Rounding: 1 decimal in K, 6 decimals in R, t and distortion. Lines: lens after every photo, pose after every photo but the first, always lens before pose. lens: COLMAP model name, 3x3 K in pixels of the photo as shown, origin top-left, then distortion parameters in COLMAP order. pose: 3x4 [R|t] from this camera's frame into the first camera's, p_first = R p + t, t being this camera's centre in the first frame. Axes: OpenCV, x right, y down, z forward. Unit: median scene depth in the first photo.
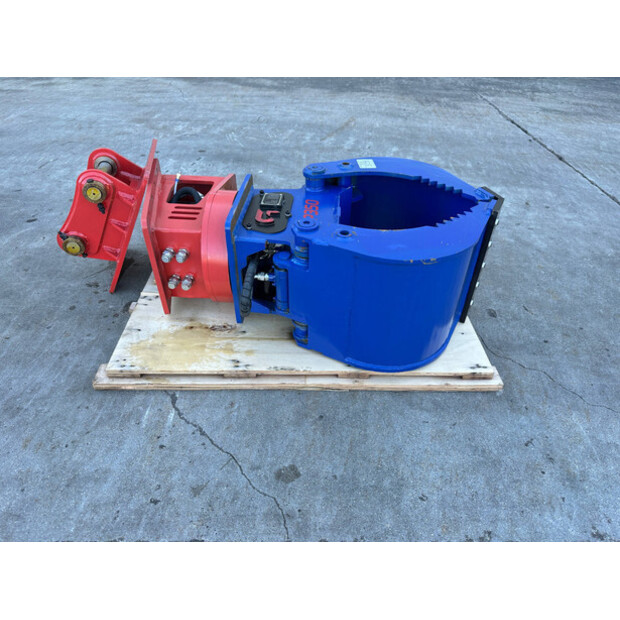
lens RADIAL K [[441.6, 0, 309.7], [0, 441.6, 311.6], [0, 0, 1]] dist [0.033224, -0.054999]
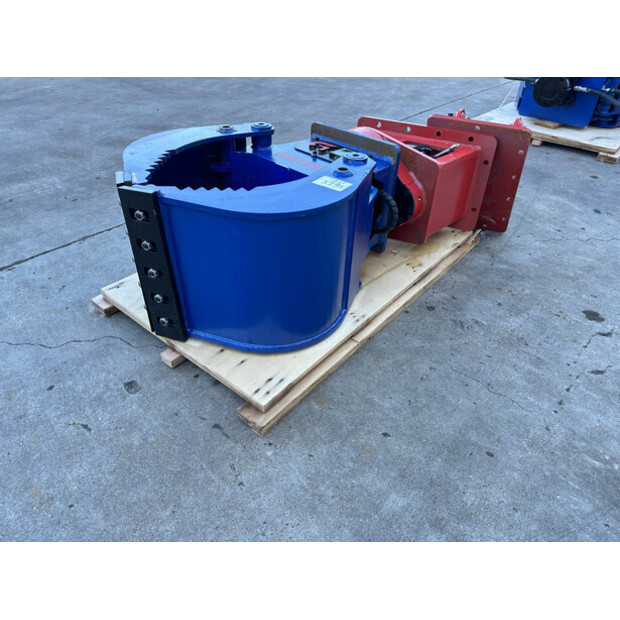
lens RADIAL K [[441.6, 0, 310.3], [0, 441.6, 307.3], [0, 0, 1]] dist [0.033224, -0.054999]
pose [[-0.659720, 0.420812, -0.622645, 0.758890], [-0.500099, 0.372611, 0.781705, -0.902806], [0.560955, 0.827091, -0.035371, 1.350914]]
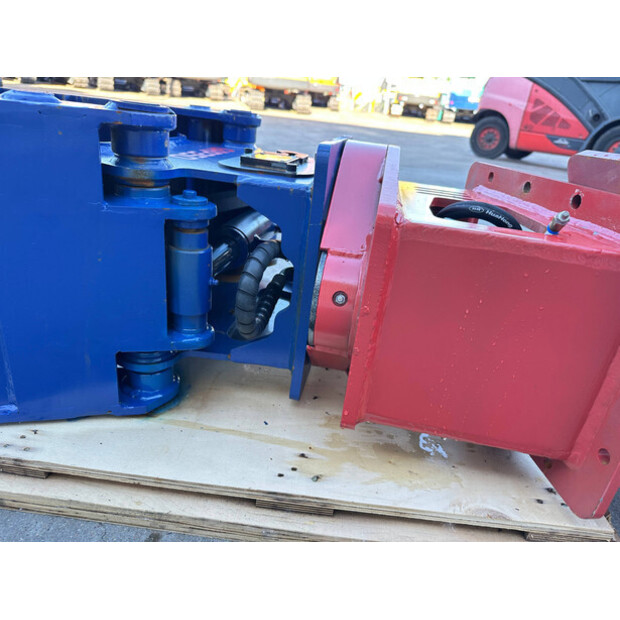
lens RADIAL K [[441.6, 0, 311.1], [0, 441.6, 305.7], [0, 0, 1]] dist [0.033224, -0.054999]
pose [[-0.987590, -0.153258, 0.034332, -0.172986], [-0.040918, 0.462124, 0.885871, -0.636719], [-0.151633, 0.873472, -0.462660, 1.434385]]
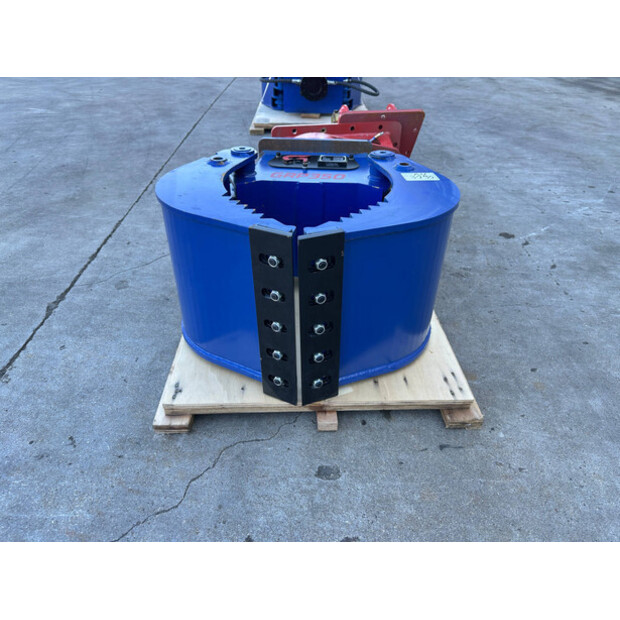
lens RADIAL K [[441.6, 0, 309.4], [0, 441.6, 305.5], [0, 0, 1]] dist [0.033224, -0.054999]
pose [[0.012905, 0.544298, -0.838793, 0.961921], [-0.637057, 0.651048, 0.412668, -0.442134], [0.770709, 0.529033, 0.355151, 0.839425]]
